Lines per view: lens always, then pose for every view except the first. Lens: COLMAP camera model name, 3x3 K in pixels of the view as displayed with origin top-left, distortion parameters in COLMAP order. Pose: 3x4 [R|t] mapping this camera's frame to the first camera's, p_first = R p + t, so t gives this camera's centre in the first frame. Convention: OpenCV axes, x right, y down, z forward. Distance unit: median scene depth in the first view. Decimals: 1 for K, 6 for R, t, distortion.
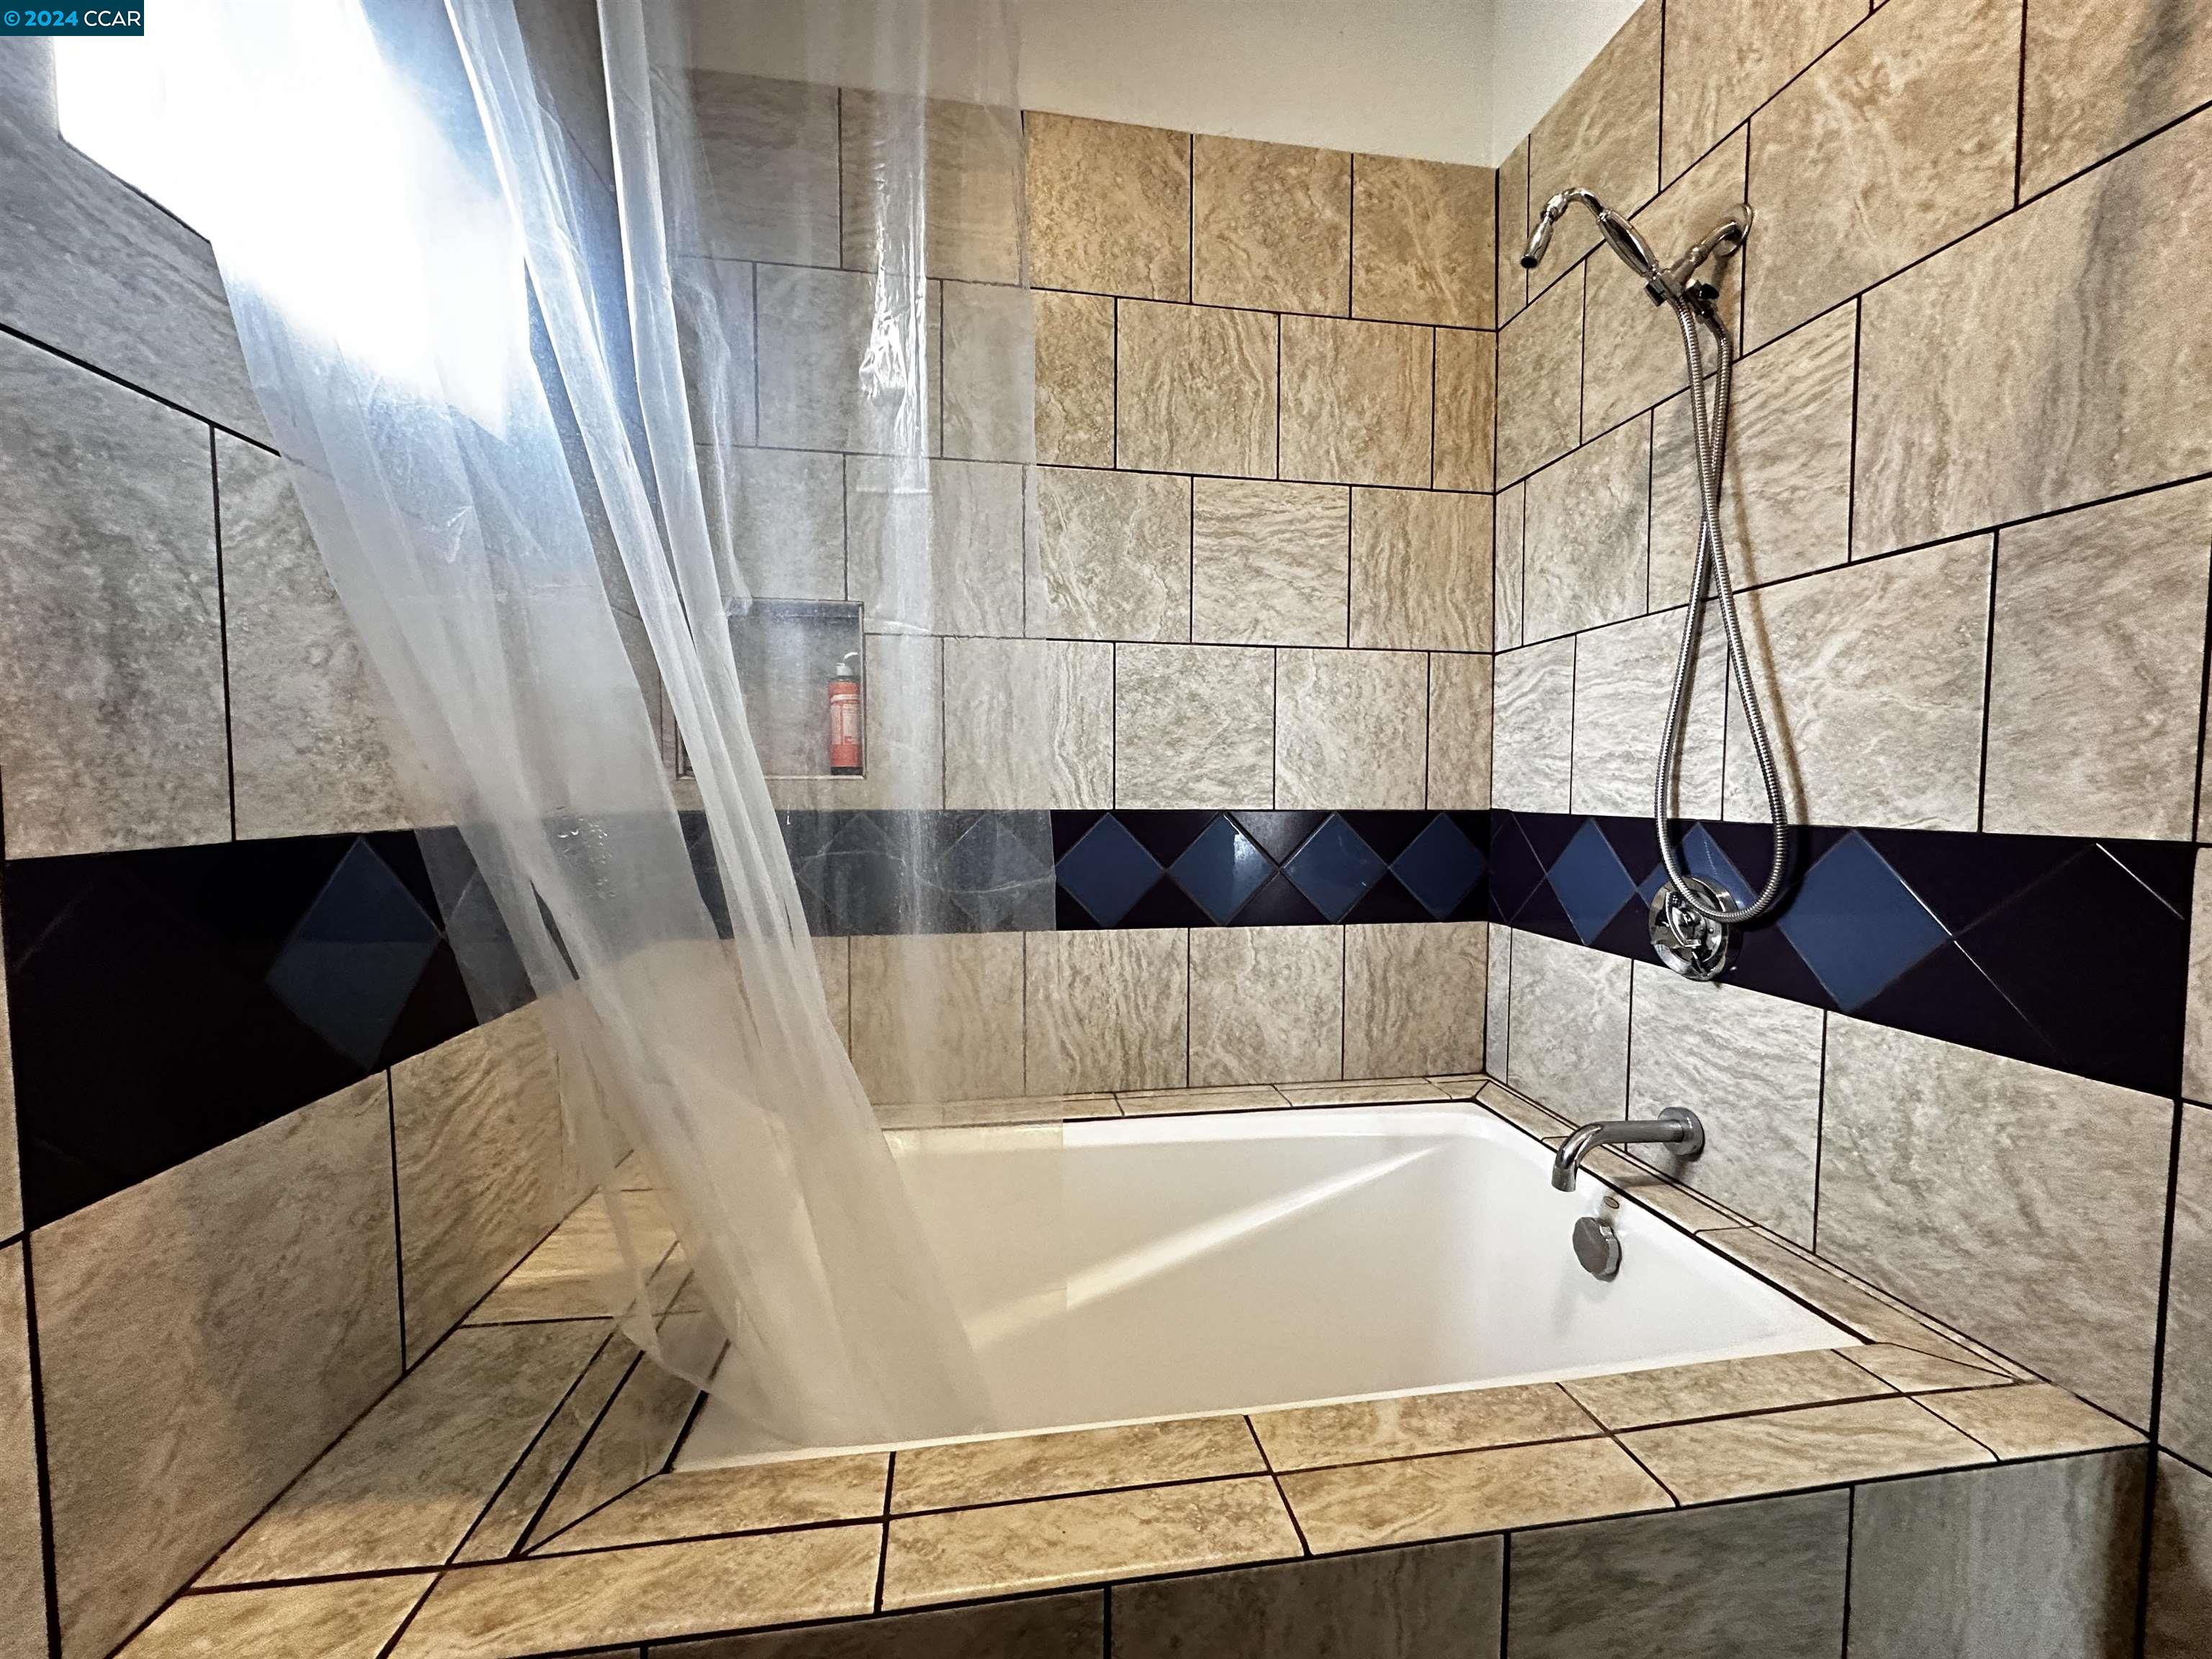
lens RADIAL K [[883.6, 0, 1106.7], [0, 883.6, 833.3], [0, 0, 1]] dist [-0.002207, 0.000112]
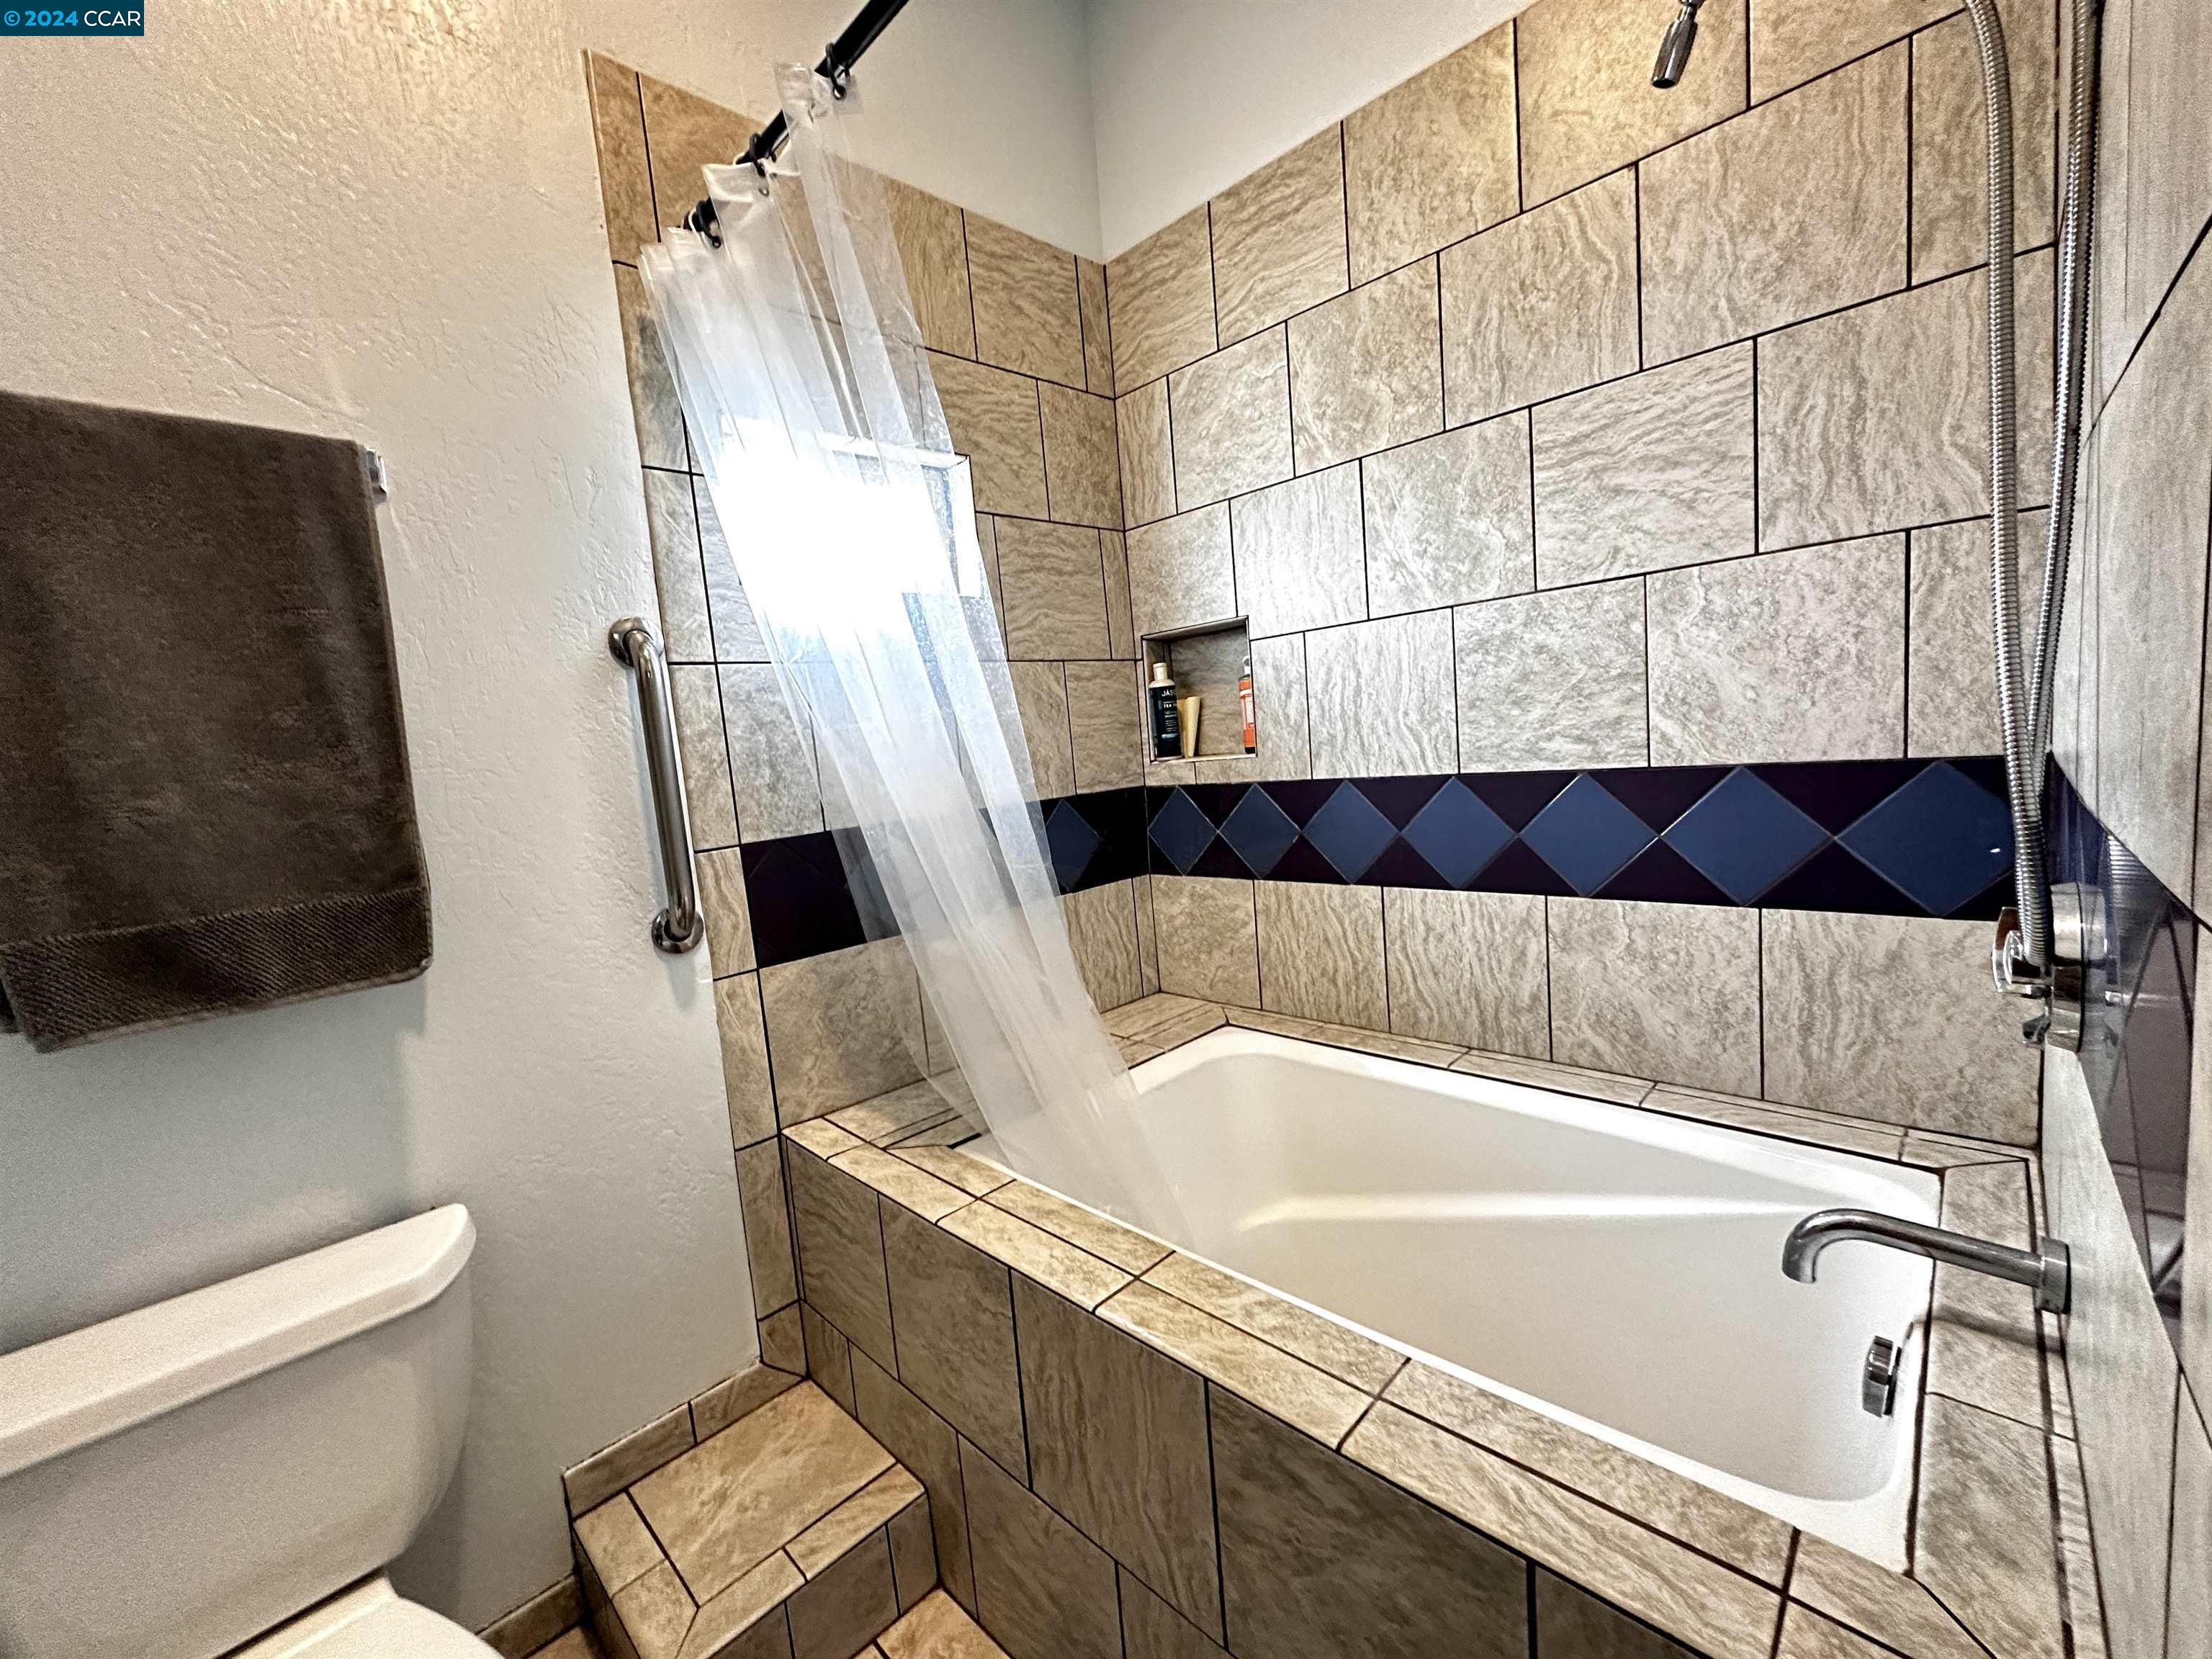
lens RADIAL K [[883.6, 0, 1102.8], [0, 883.6, 834.8], [0, 0, 1]] dist [-0.002207, 0.000112]
pose [[0.594522, 0.030197, -0.803512, 0.575901], [0.046225, 0.996358, 0.071646, -0.048085], [0.802750, -0.079737, 0.590961, 0.067550]]
